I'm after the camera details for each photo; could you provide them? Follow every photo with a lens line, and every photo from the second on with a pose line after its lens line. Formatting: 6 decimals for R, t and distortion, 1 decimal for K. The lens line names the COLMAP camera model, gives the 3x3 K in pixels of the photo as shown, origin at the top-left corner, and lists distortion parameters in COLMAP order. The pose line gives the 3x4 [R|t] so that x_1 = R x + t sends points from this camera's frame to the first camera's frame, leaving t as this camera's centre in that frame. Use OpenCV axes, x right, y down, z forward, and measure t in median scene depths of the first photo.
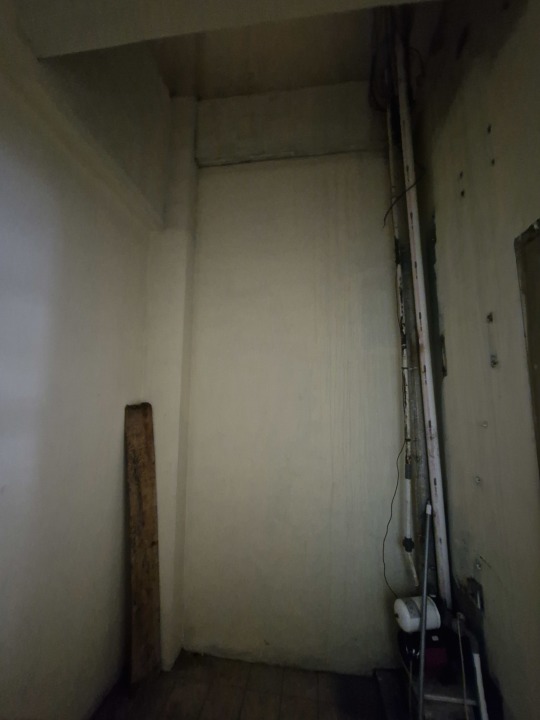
lens RADIAL K [[282.2, 0, 273.7], [0, 282.2, 362.0], [0, 0, 1]] dist [0.000381, 0.003884]
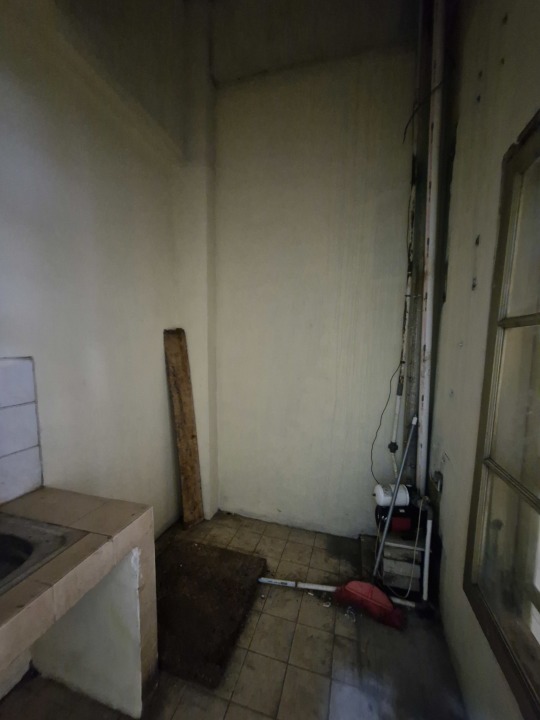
lens RADIAL K [[282.2, 0, 265.8], [0, 282.2, 358.9], [0, 0, 1]] dist [0.000381, 0.003884]
pose [[0.986544, 0.024479, -0.161653, 0.118344], [0.010349, 0.977395, 0.211166, 0.023894], [0.163168, -0.209997, 0.963990, -0.138715]]
